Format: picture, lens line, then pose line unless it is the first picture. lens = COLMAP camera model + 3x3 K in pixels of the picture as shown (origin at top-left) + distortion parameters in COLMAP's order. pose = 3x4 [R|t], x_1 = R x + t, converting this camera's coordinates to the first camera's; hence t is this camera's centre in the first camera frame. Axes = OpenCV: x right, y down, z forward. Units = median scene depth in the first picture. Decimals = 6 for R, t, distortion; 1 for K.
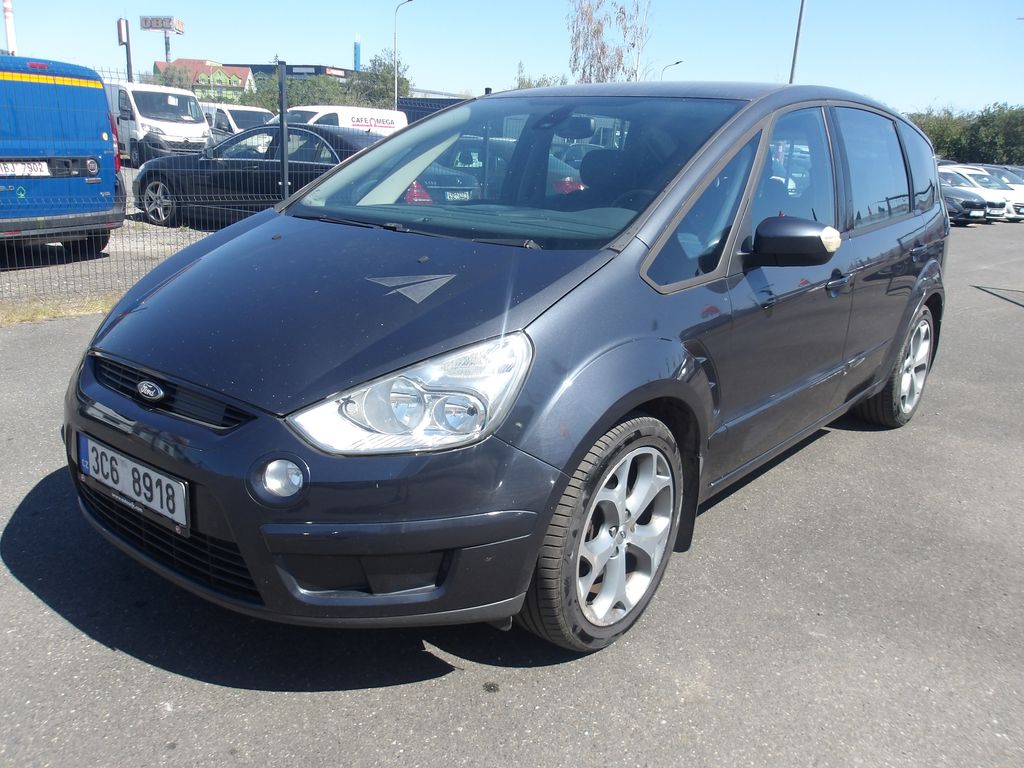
lens RADIAL K [[840.7, 0, 512.0], [0, 840.7, 384.0], [0, 0, 1]] dist [-0.012489, -0.001385]
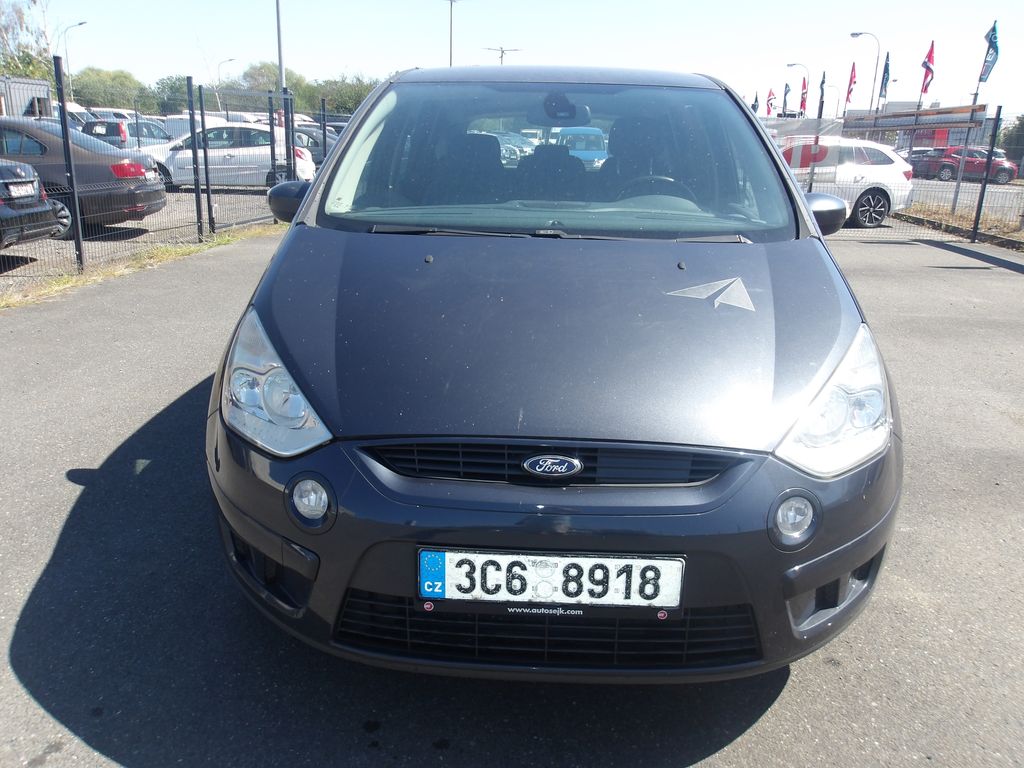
lens RADIAL K [[826.9, 0, 512.0], [0, 826.9, 384.0], [0, 0, 1]] dist [-0.009821, -0.005750]
pose [[0.811295, -0.189856, 0.552951, -0.867722], [0.170152, 0.981538, 0.087362, -0.141657], [-0.559328, 0.023209, 0.828621, 0.362099]]
